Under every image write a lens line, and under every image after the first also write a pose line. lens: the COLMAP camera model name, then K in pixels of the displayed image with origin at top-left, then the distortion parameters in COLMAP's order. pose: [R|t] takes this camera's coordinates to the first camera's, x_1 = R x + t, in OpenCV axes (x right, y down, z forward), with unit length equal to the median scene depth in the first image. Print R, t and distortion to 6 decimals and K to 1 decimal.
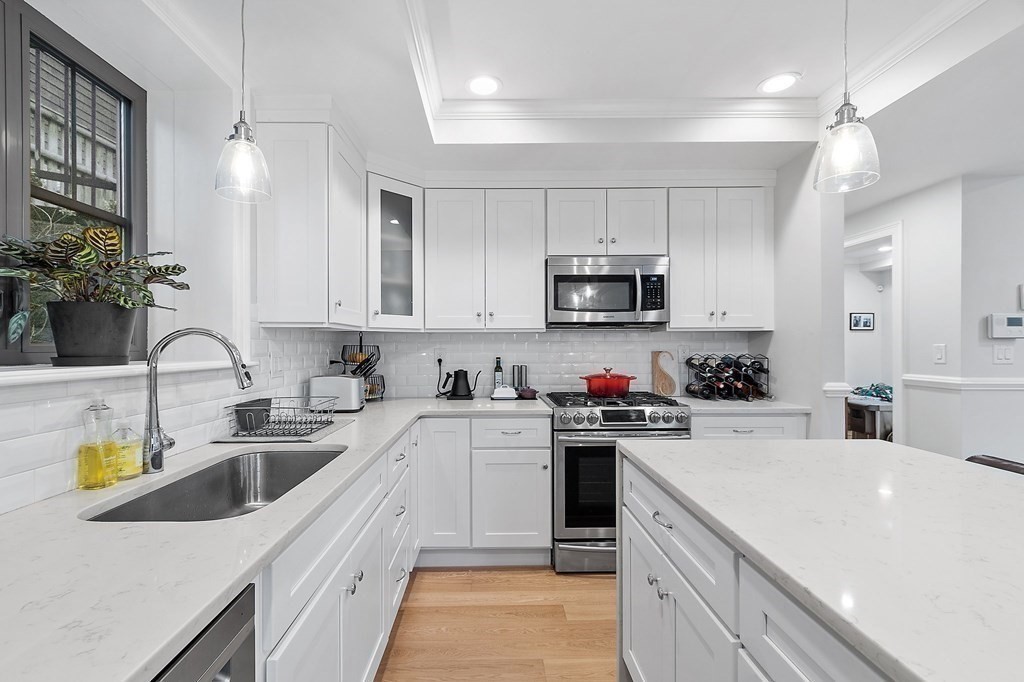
lens RADIAL K [[450.2, 0, 507.4], [0, 450.2, 348.2], [0, 0, 1]] dist [0.009051, -0.001654]
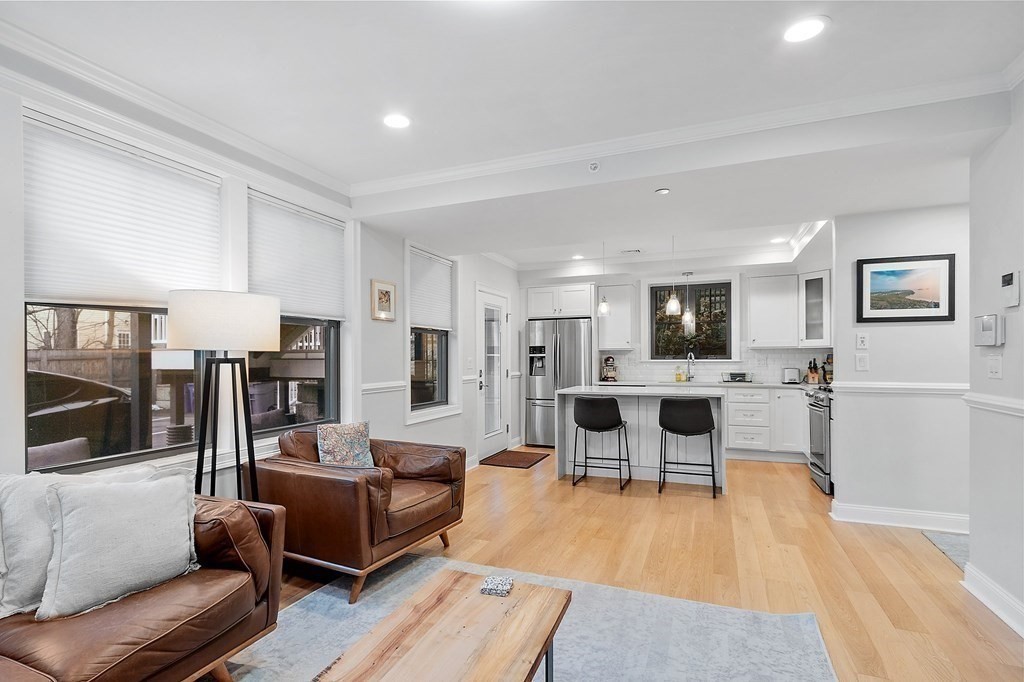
lens RADIAL K [[510.7, 0, 497.2], [0, 510.7, 357.8], [0, 0, 1]] dist [0.004690, -0.000997]
pose [[-0.383082, 0.006356, -0.923693, 2.335342], [0.003370, 0.999979, 0.005483, -0.009500], [0.923708, -0.001012, -0.383095, 0.557554]]
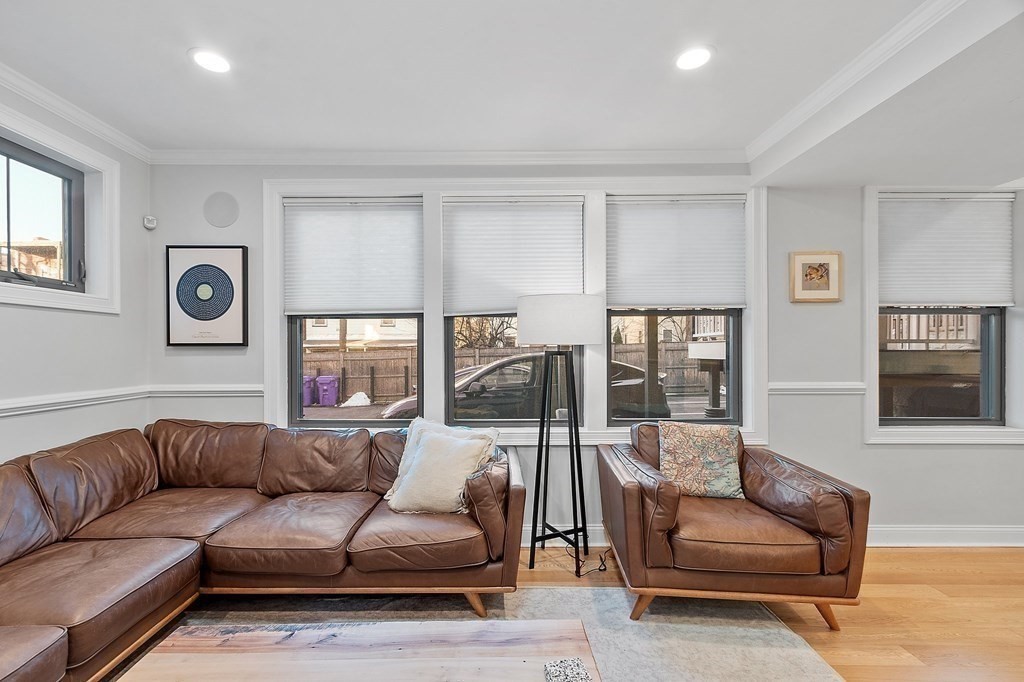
lens RADIAL K [[450.2, 0, 490.1], [0, 450.2, 352.2], [0, 0, 1]] dist [0.009051, -0.001654]
pose [[-0.999970, 0.007058, 0.003262, 1.788392], [0.007079, 0.999954, 0.006476, -0.010146], [-0.003216, 0.006499, -0.999974, 0.716153]]
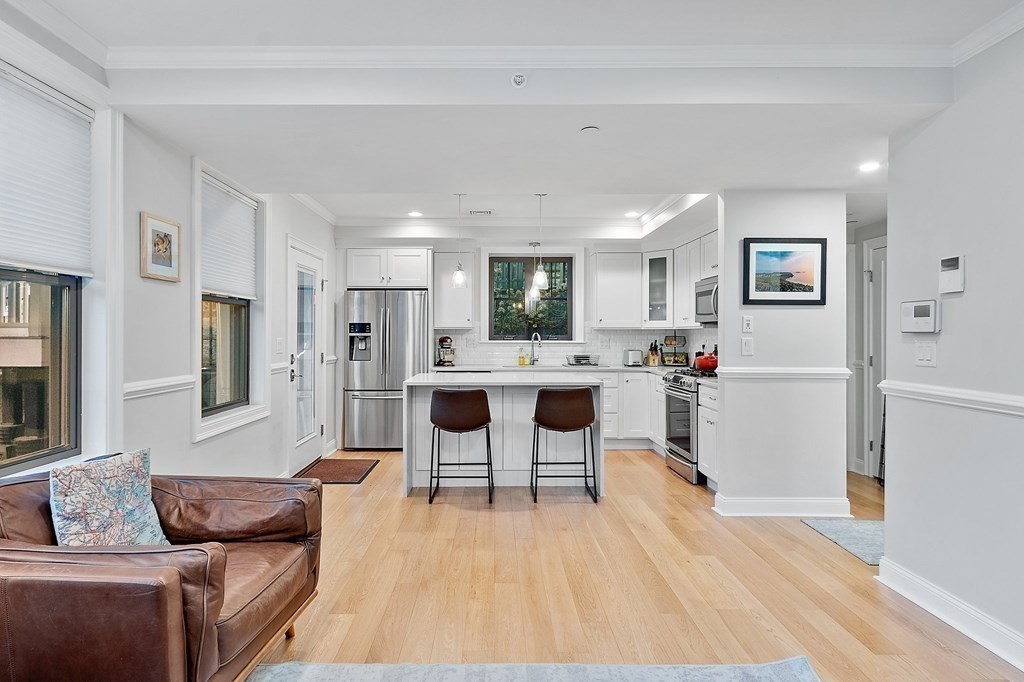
lens RADIAL K [[556.9, 0, 490.2], [0, 556.9, 335.4], [0, 0, 1]] dist [0.004168, -0.002807]
pose [[0.004328, 0.005962, -0.999973, 2.097197], [-0.005435, 0.999968, 0.005939, -0.019783], [0.999976, 0.005409, 0.004360, 0.265548]]
